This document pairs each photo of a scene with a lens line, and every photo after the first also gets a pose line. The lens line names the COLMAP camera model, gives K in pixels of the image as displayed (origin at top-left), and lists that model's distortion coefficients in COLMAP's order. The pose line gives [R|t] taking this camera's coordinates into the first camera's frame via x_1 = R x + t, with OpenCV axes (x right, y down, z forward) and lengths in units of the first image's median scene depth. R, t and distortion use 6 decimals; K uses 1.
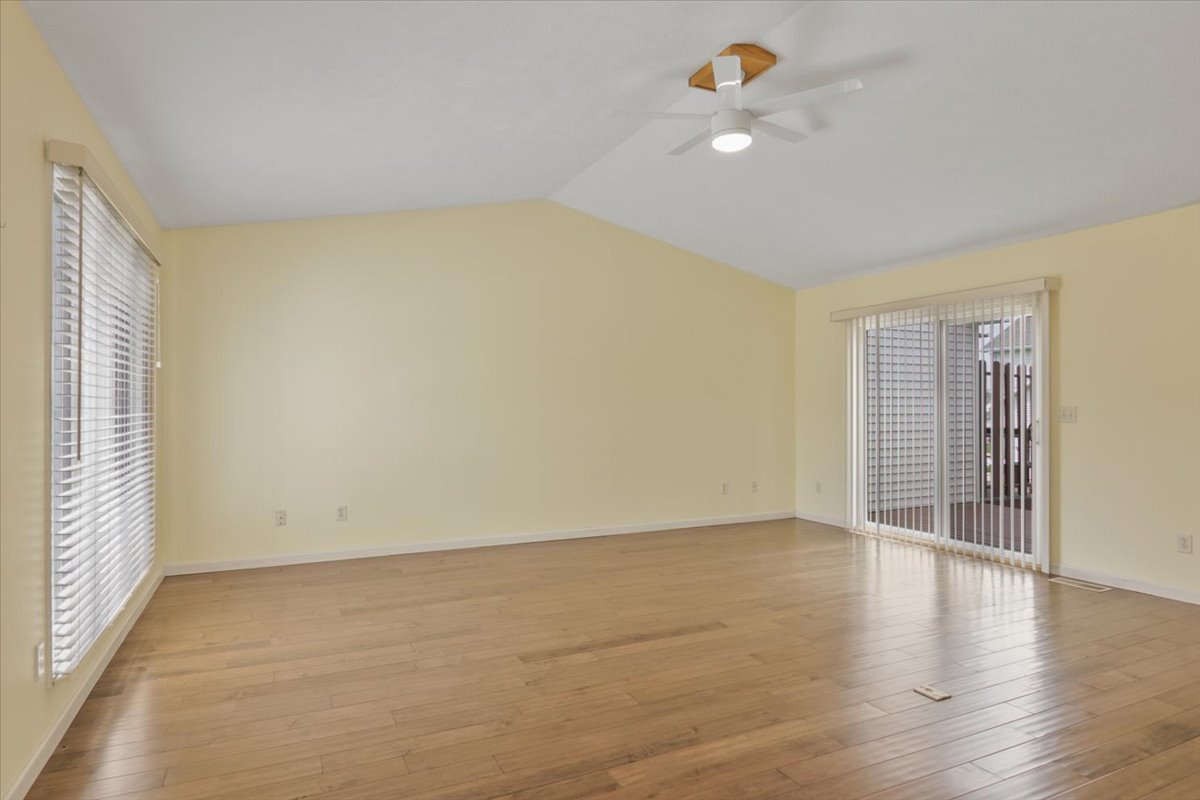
lens RADIAL K [[680.1, 0, 600.0], [0, 680.1, 400.0], [0, 0, 1]] dist [0.000228, 0.001676]
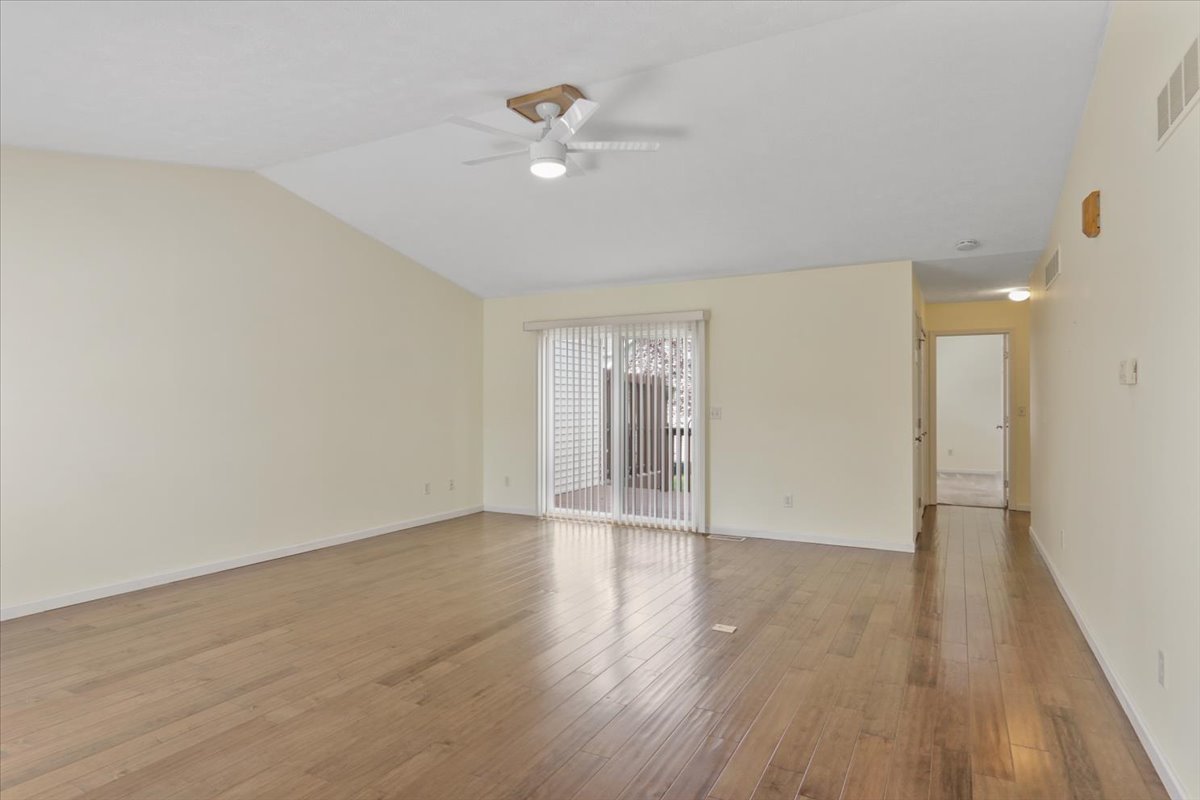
lens RADIAL K [[680.1, 0, 600.0], [0, 680.1, 400.0], [0, 0, 1]] dist [0.000228, 0.001676]
pose [[0.807649, 0.001580, 0.589661, -0.294150], [-0.005410, 0.999974, 0.004731, -0.010793], [-0.589638, -0.007011, 0.807637, 0.049042]]
